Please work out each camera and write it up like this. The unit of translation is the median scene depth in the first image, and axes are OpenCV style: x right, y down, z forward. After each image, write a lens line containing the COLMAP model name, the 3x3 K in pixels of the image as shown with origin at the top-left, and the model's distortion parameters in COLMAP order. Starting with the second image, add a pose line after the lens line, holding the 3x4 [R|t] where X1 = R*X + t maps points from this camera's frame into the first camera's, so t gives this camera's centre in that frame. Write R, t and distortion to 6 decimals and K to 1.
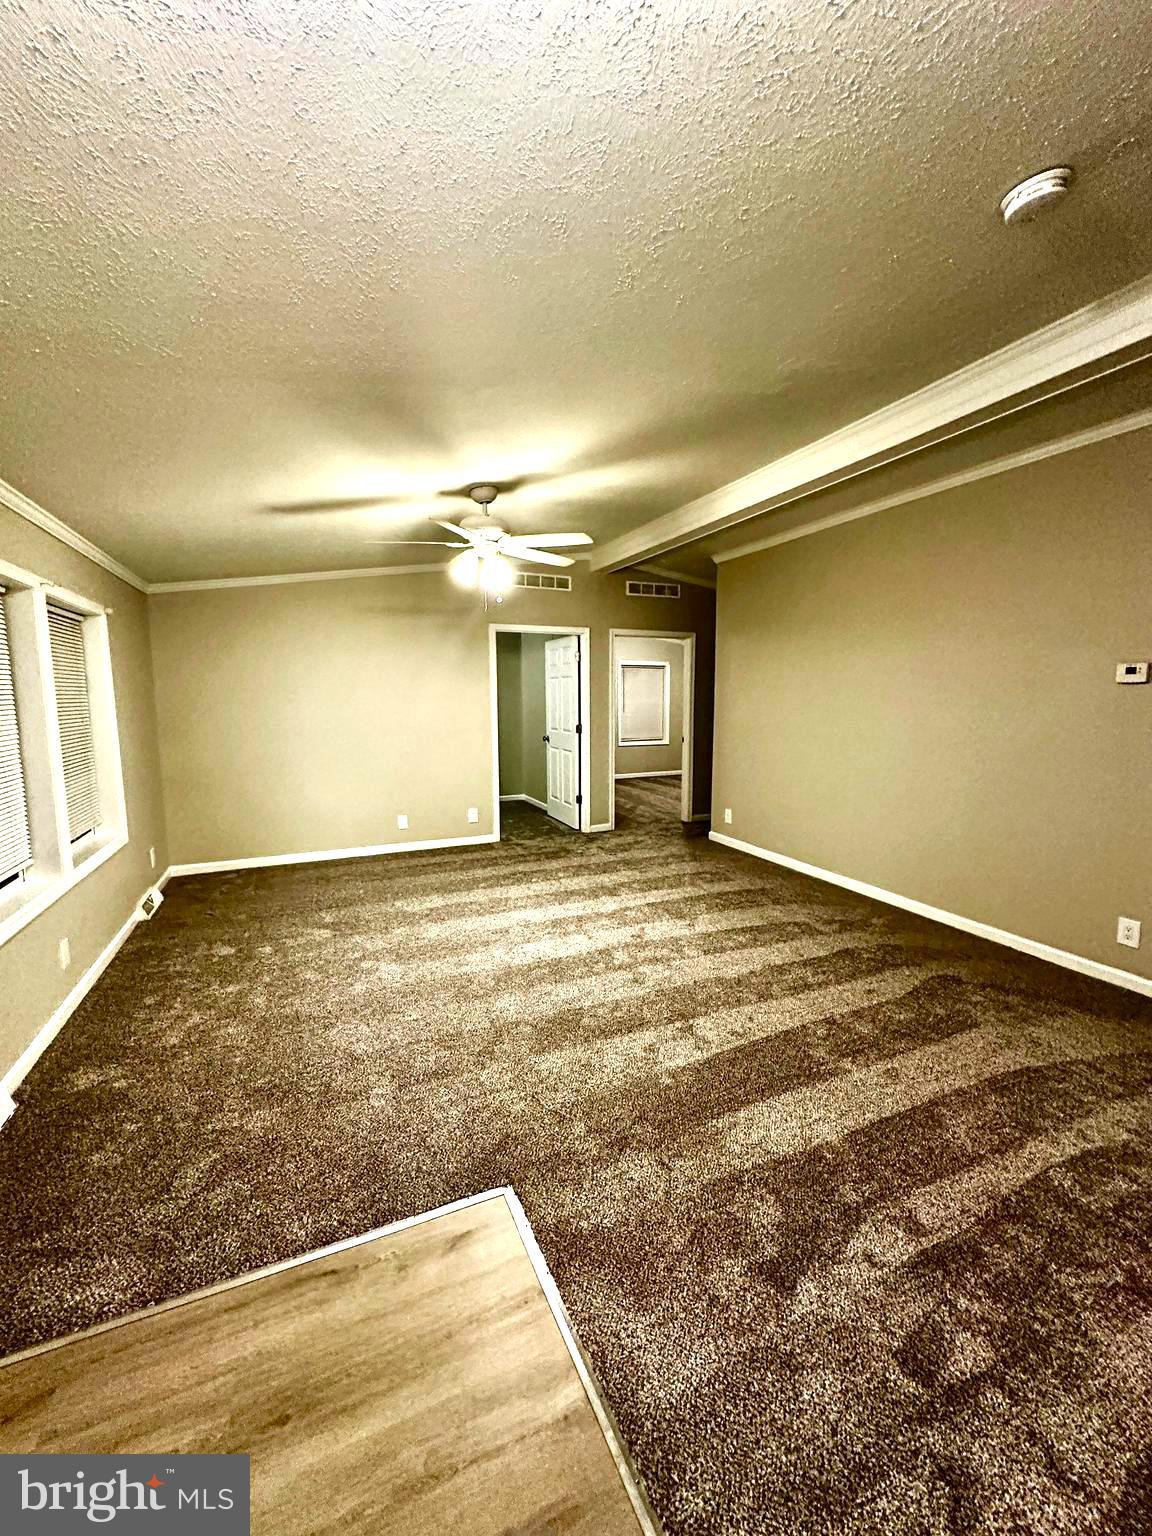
lens RADIAL K [[614.7, 0, 573.7], [0, 614.7, 765.4], [0, 0, 1]] dist [0.000263, 0.000165]
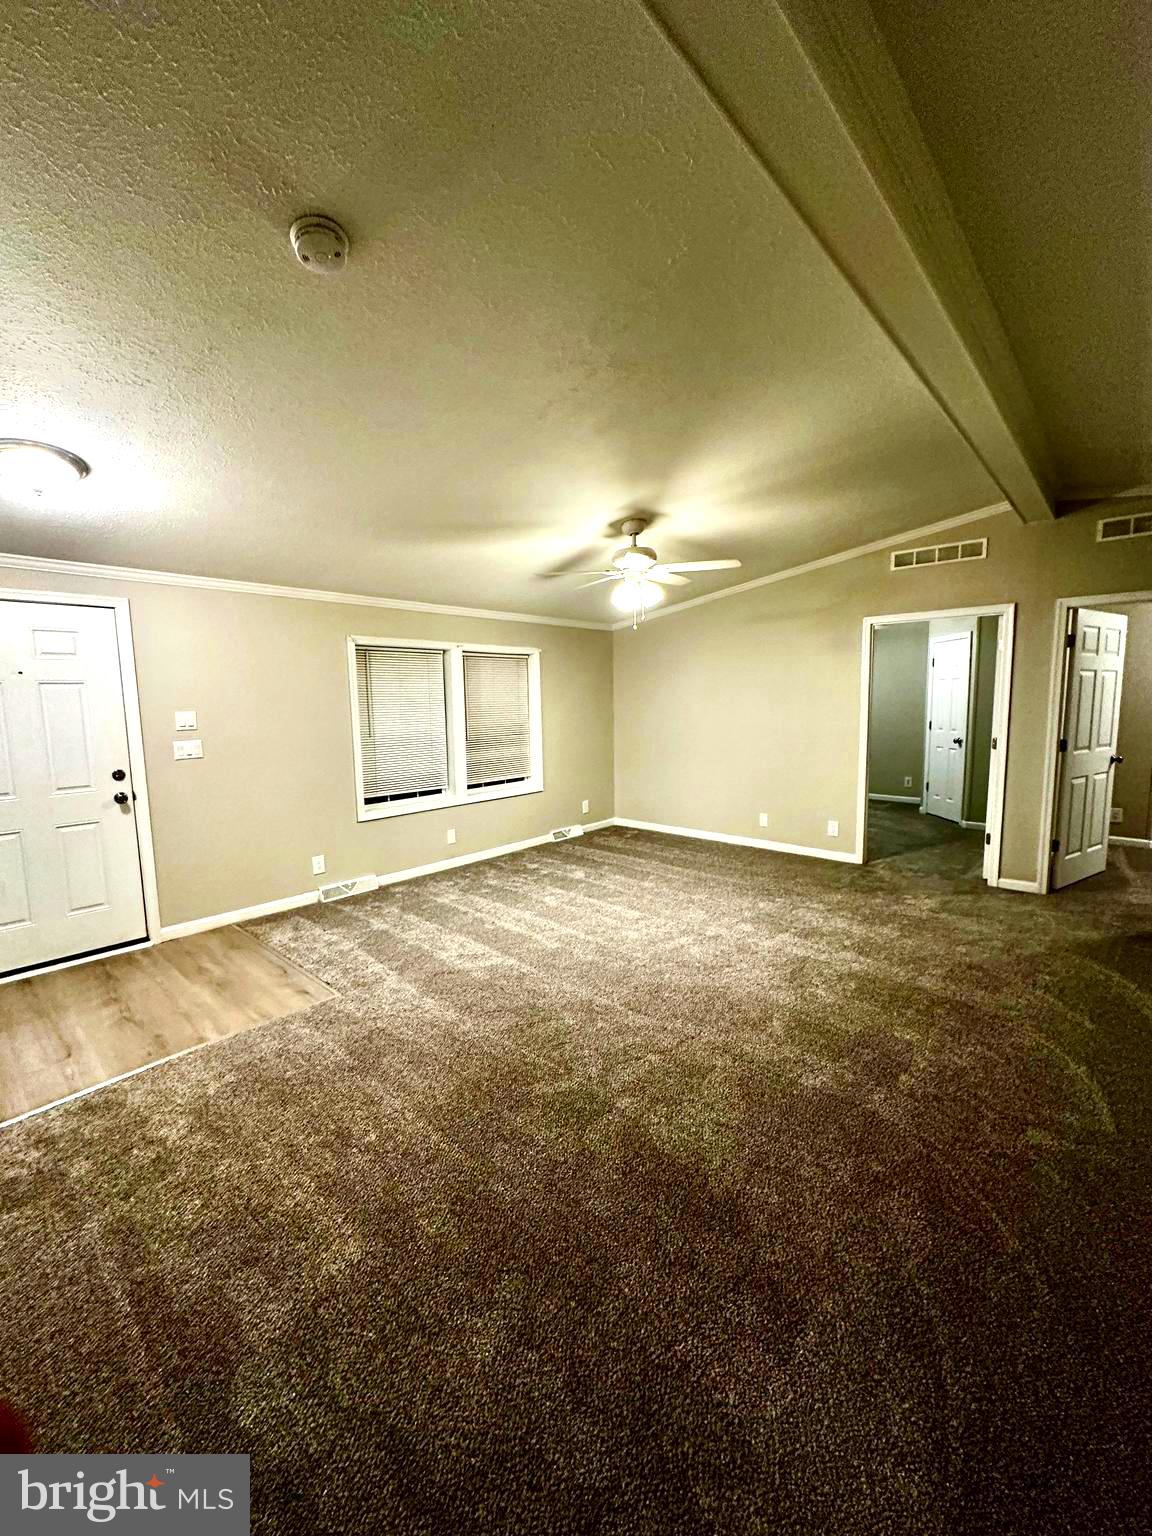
lens RADIAL K [[614.7, 0, 573.7], [0, 614.7, 765.4], [0, 0, 1]] dist [0.000263, 0.000165]
pose [[0.401055, 0.099676, -0.910615, 0.612552], [-0.090854, 0.993489, 0.068733, -0.048889], [0.911537, 0.055168, 0.407500, 0.314302]]
